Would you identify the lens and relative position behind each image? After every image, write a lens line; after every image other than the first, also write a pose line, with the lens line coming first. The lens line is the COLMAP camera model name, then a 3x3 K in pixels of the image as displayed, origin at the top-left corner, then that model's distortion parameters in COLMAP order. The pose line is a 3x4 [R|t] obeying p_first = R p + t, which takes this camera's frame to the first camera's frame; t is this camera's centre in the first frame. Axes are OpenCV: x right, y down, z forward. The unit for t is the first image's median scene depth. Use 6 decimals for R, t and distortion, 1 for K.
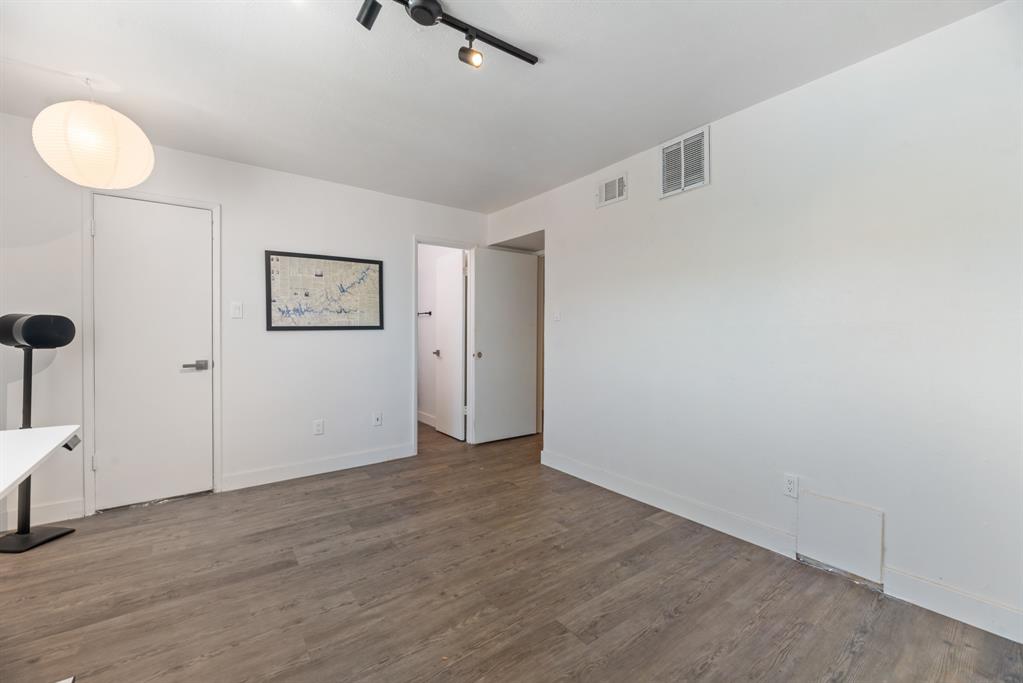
lens RADIAL K [[418.6, 0, 510.3], [0, 418.6, 336.4], [0, 0, 1]] dist [-0.002010, -0.000342]
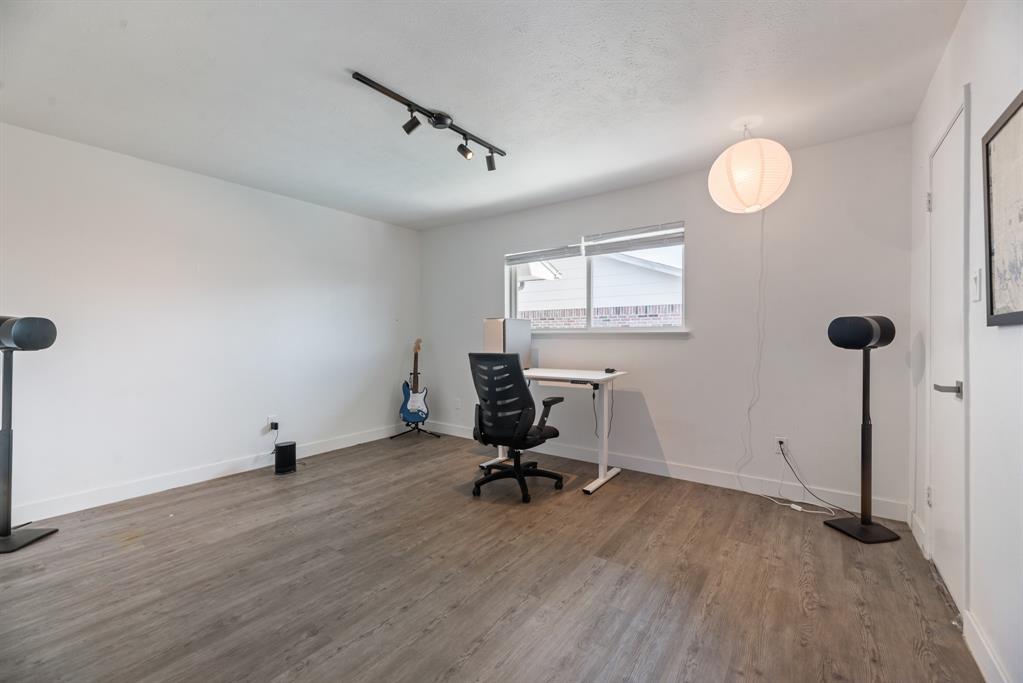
lens RADIAL K [[418.6, 0, 517.0], [0, 418.6, 340.7], [0, 0, 1]] dist [-0.002010, -0.000342]
pose [[-0.952705, 0.004252, -0.303868, -0.006301], [-0.000350, 0.999886, 0.015089, -0.007417], [0.303897, 0.014481, -0.952595, 1.990112]]
